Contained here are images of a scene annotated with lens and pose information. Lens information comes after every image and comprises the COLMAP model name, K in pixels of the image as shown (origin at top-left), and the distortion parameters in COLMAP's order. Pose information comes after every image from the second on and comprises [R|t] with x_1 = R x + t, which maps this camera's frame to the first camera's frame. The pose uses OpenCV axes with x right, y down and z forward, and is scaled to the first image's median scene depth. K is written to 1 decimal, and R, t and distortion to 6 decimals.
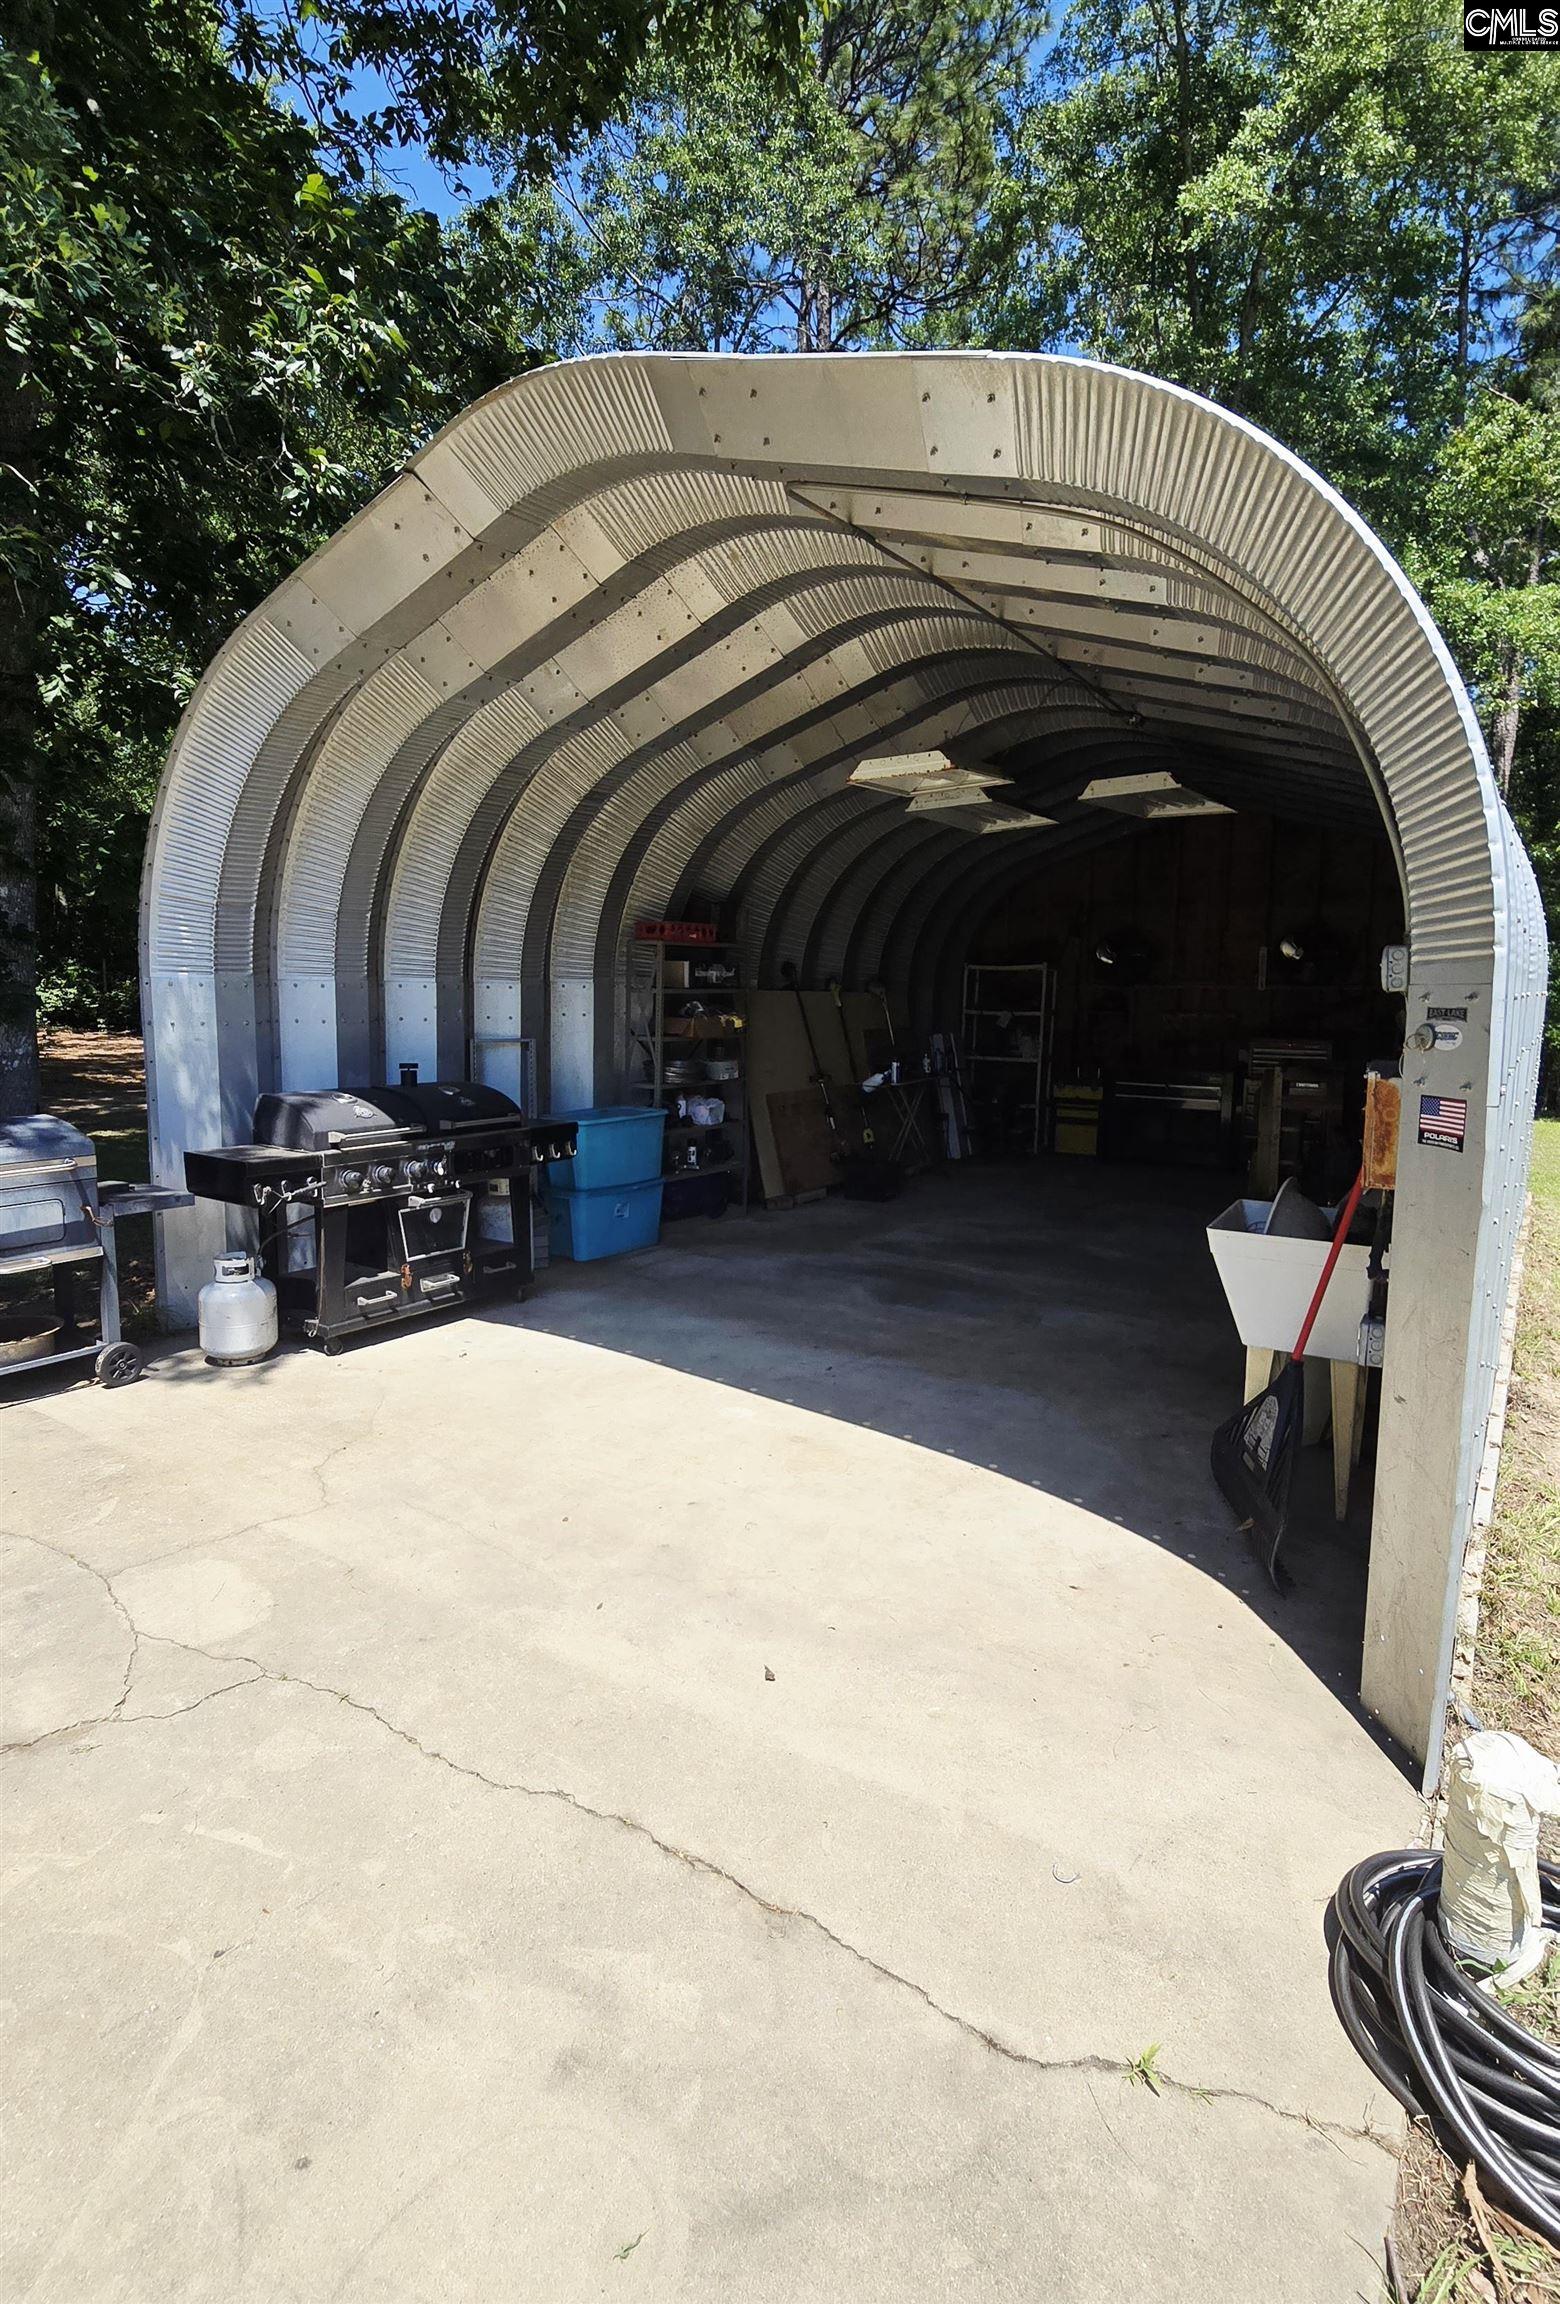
lens RADIAL K [[1067.3, 0, 780.0], [0, 1067.3, 1152.0], [0, 0, 1]] dist [0.001433, 0.000004]
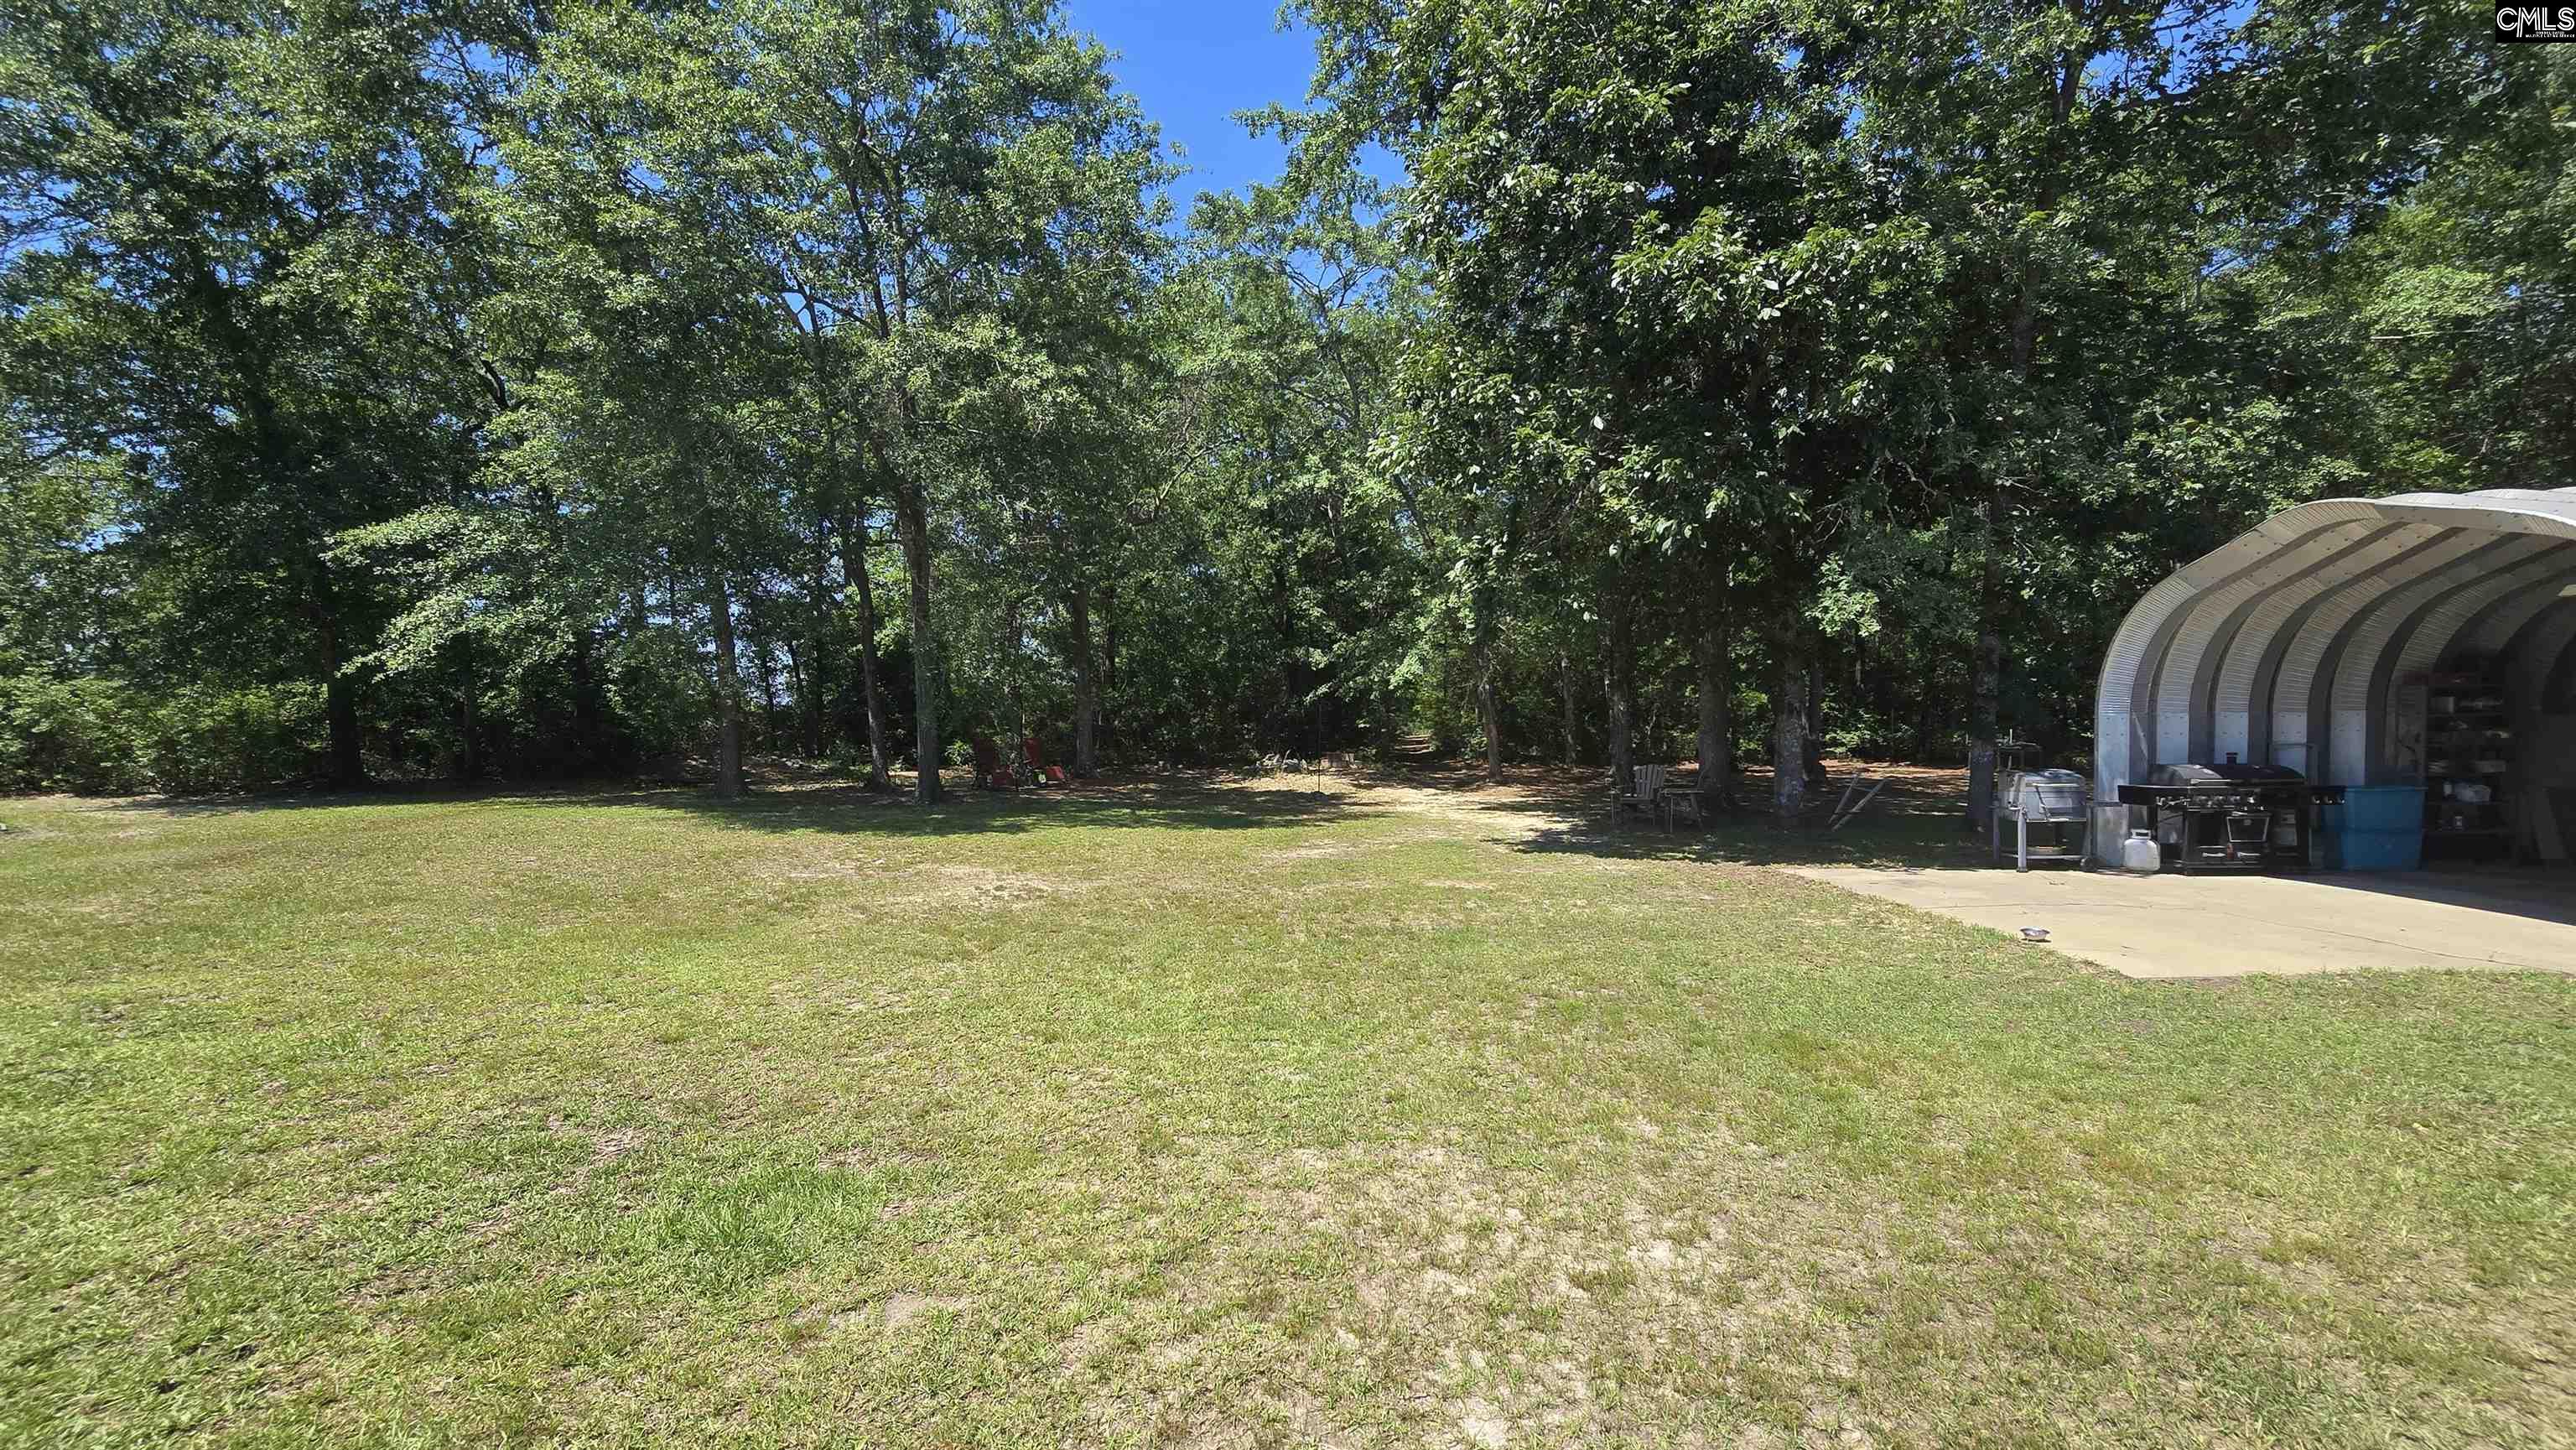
lens RADIAL K [[1047.3, 0, 1288.0], [0, 1047.3, 725.0], [0, 0, 1]] dist [0.000471, 0.000558]
pose [[0.519892, -0.022044, -0.853947, 0.409153], [-0.112753, 0.989150, -0.094180, 0.242677], [0.846758, 0.145249, 0.511766, -1.490570]]
